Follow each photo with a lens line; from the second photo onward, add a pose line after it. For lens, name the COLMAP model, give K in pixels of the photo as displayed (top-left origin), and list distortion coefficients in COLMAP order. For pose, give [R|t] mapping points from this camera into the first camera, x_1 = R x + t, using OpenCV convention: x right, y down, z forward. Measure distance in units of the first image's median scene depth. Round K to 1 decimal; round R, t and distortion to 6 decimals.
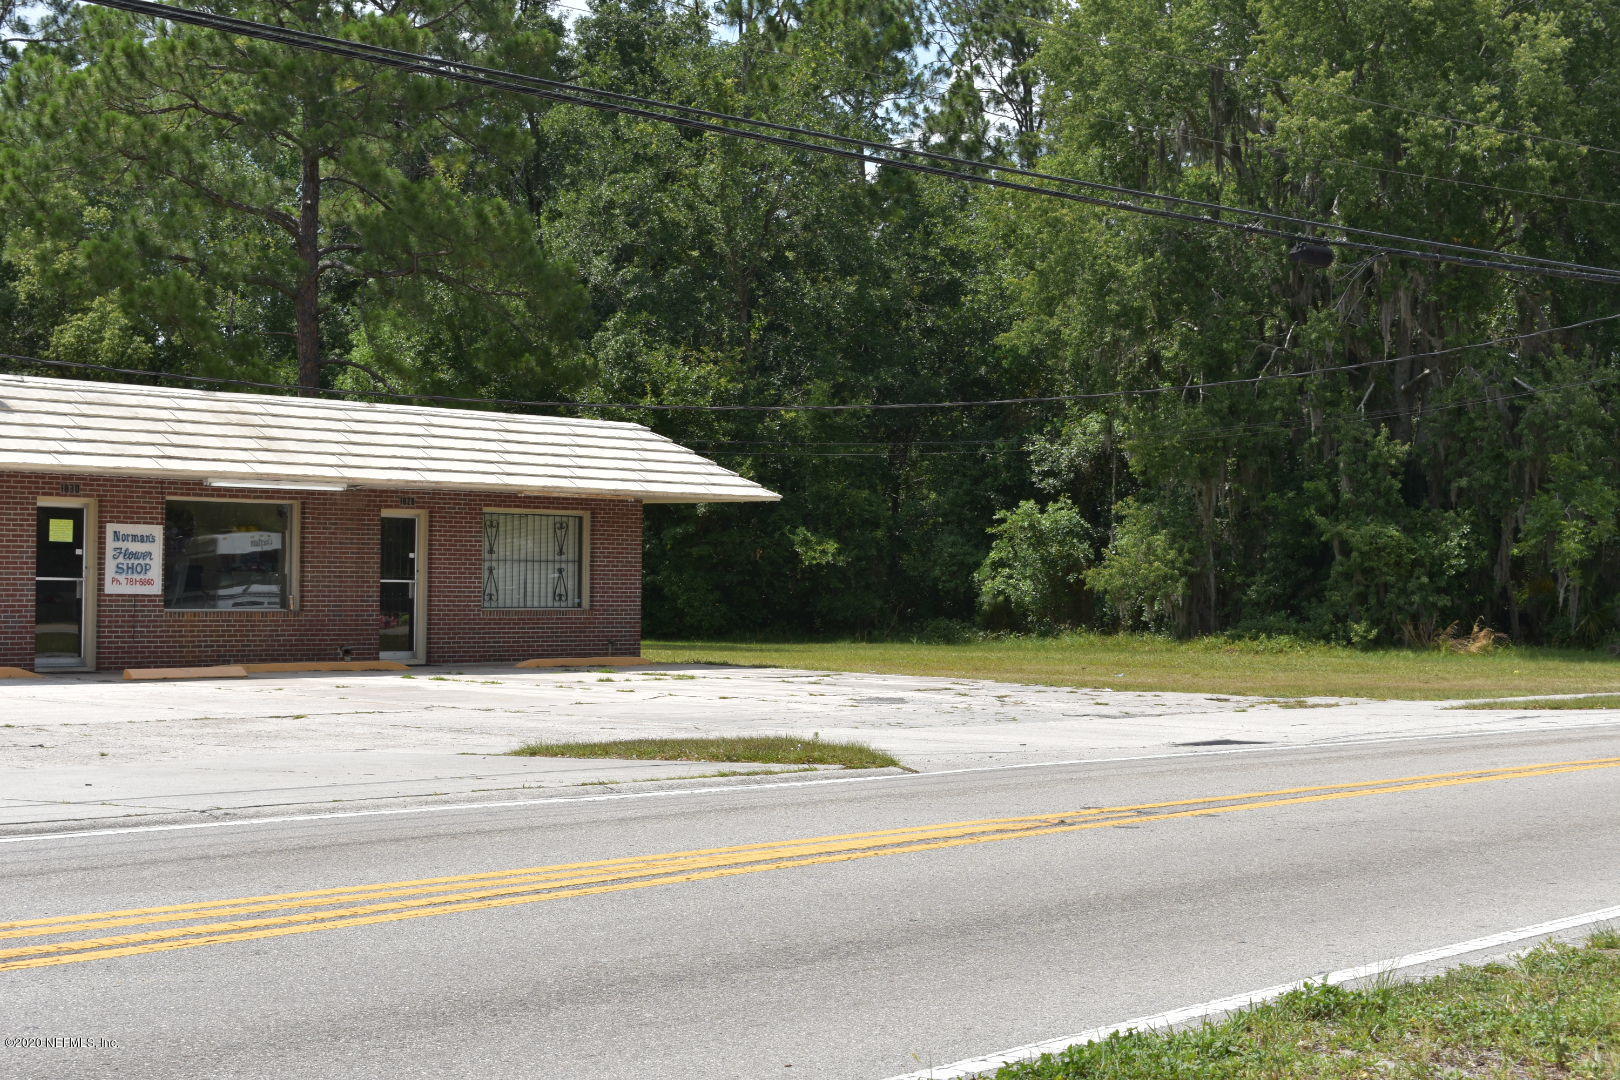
lens RADIAL K [[2893.8, 0, 810.0], [0, 2893.8, 540.0], [0, 0, 1]] dist [0.003946, 0.117626]
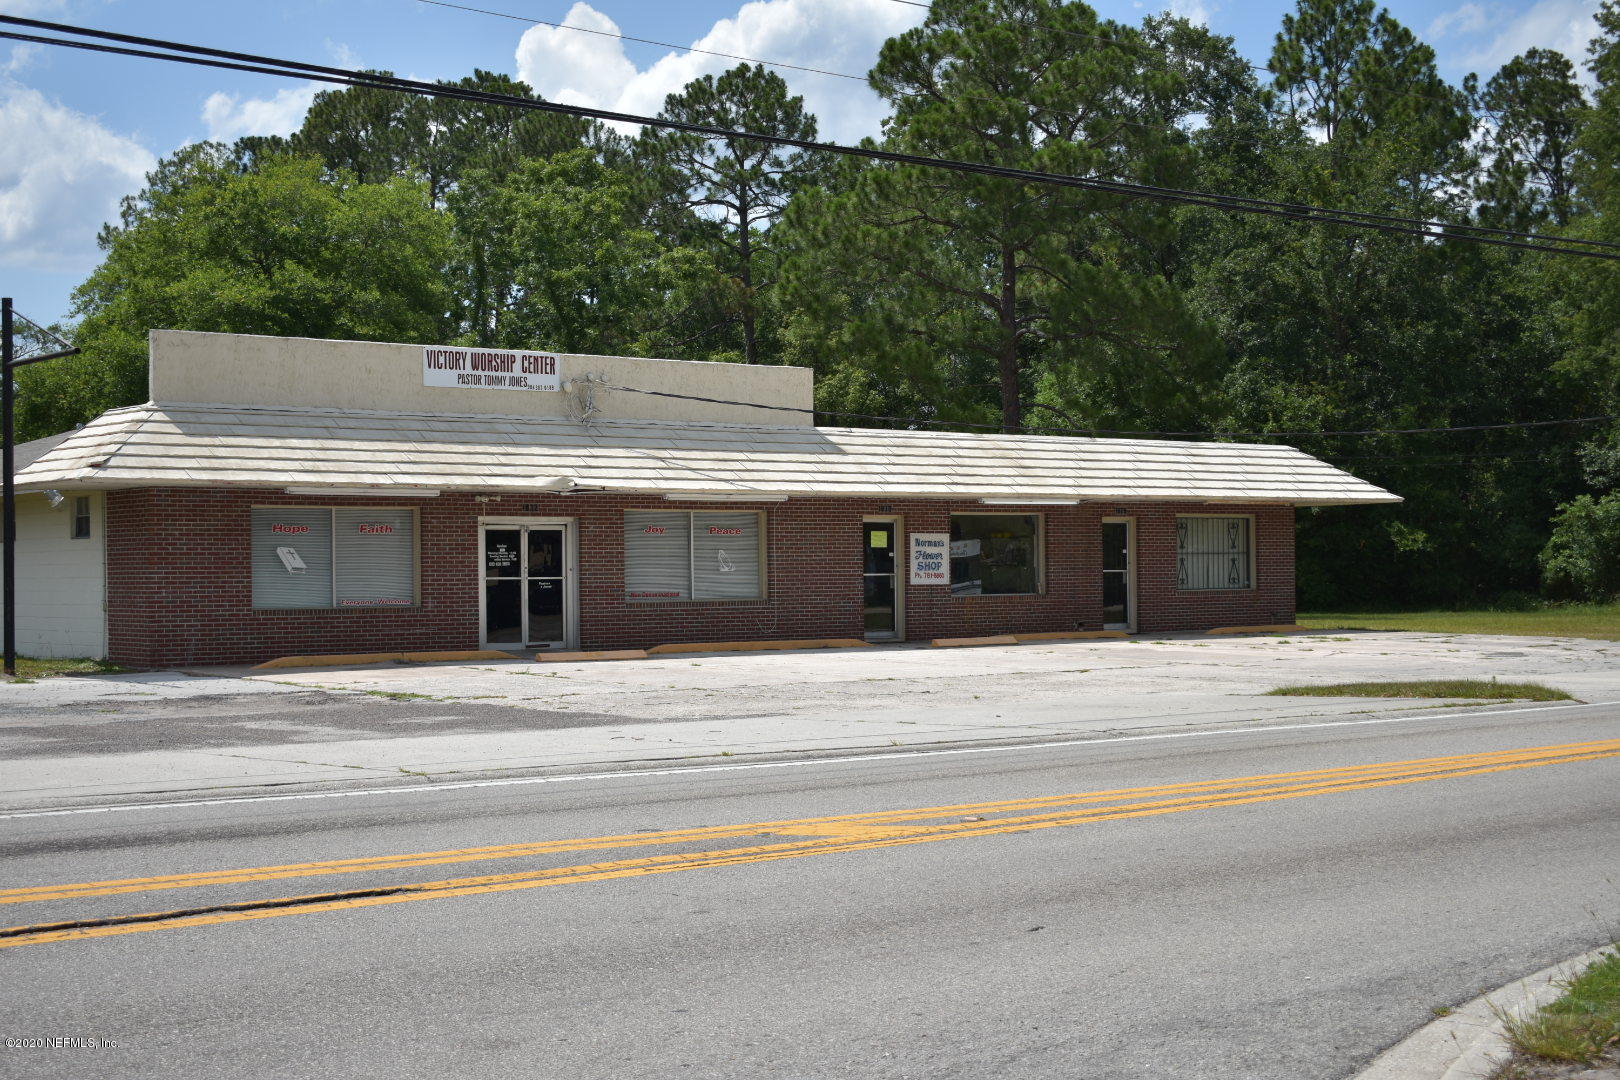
lens RADIAL K [[2301.1, 0, 810.0], [0, 2301.1, 540.0], [0, 0, 1]] dist [-0.023796, -0.009300]
pose [[0.972232, -0.024702, -0.232712, -0.021163], [0.025014, 0.999686, -0.001612, -0.001187], [0.232679, -0.004254, 0.972544, -0.041677]]
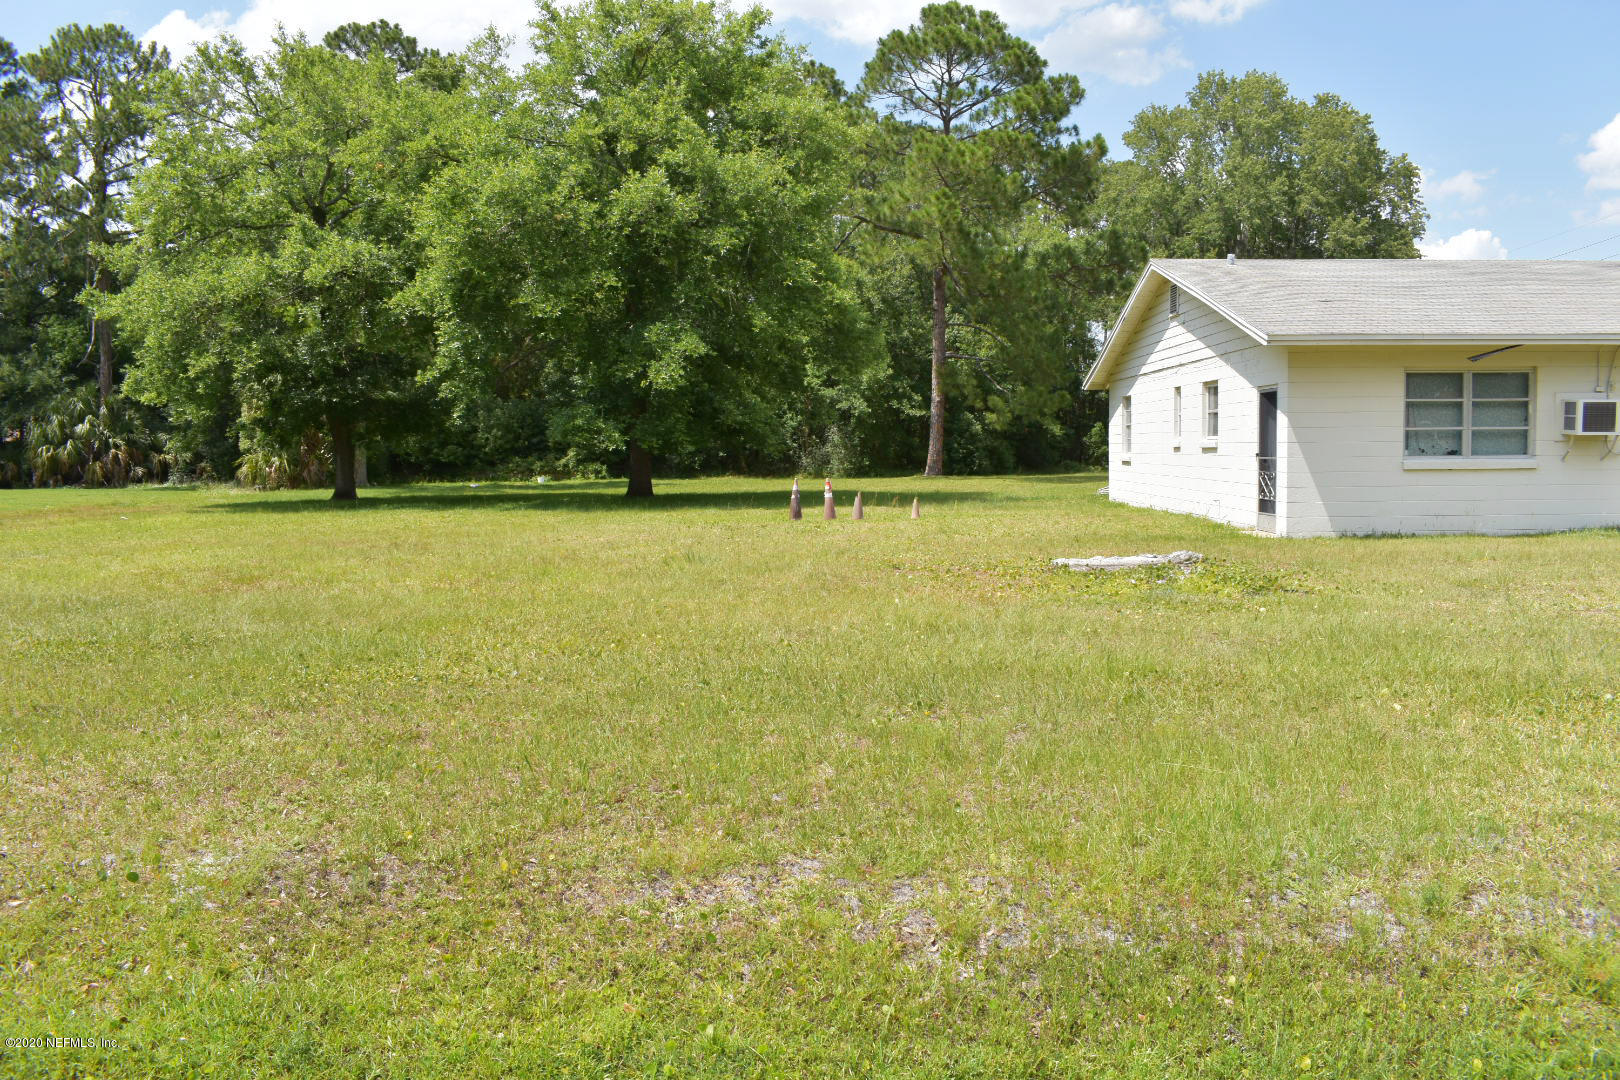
lens RADIAL K [[1257.8, 0, 814.4], [0, 1257.8, 560.9], [0, 0, 1]] dist [-0.099393, 0.019036]
pose [[0.802258, -0.076821, 0.592013, -0.751527], [0.013395, 0.993752, 0.110800, -0.002461], [-0.596827, -0.080960, 0.798275, 0.446797]]
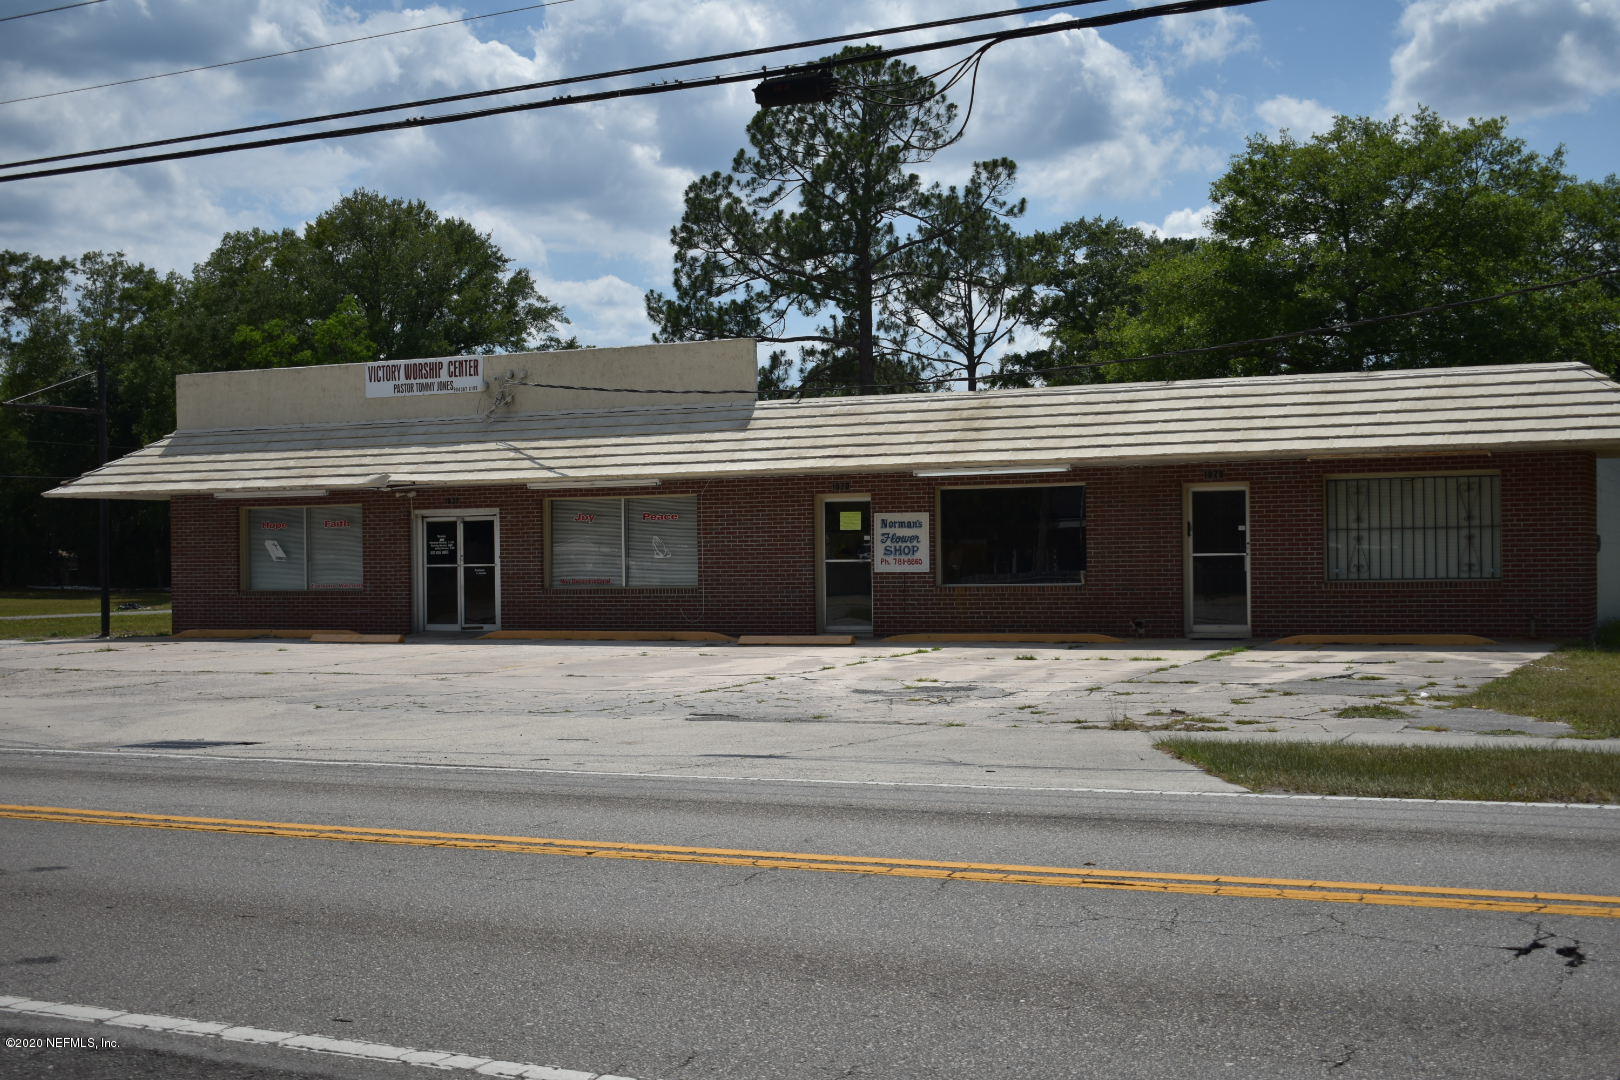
lens RADIAL K [[2111.8, 0, 810.0], [0, 2111.8, 540.0], [0, 0, 1]] dist [-0.052901, 0.054599]
pose [[0.230931, -0.022172, -0.972717, 0.353339], [0.031817, 0.999378, -0.015226, 0.010448], [0.972450, -0.027433, 0.231493, 0.456831]]
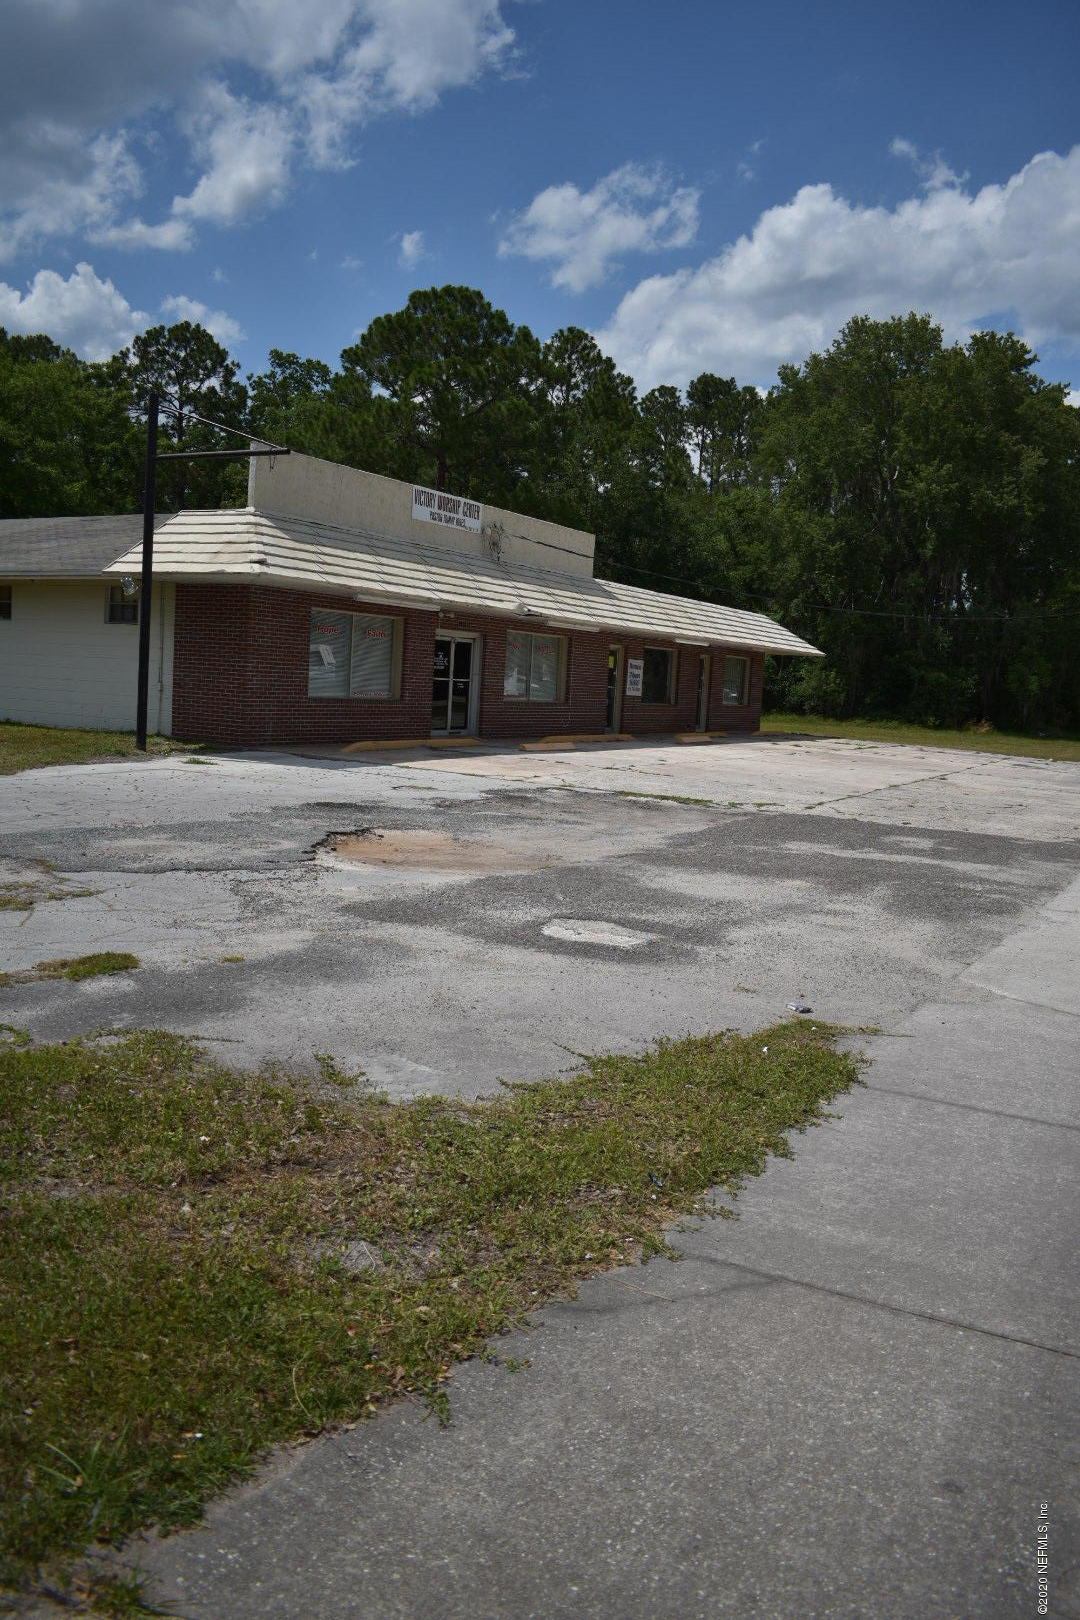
lens RADIAL K [[1269.8, 0, 543.7], [0, 1269.8, 799.8], [0, 0, 1]] dist [-0.092259, 0.013745]
pose [[0.985274, 0.027756, 0.168717, -0.260631], [-0.047371, 0.992423, 0.113371, -0.003426], [-0.164291, -0.119694, 0.979123, 0.096765]]
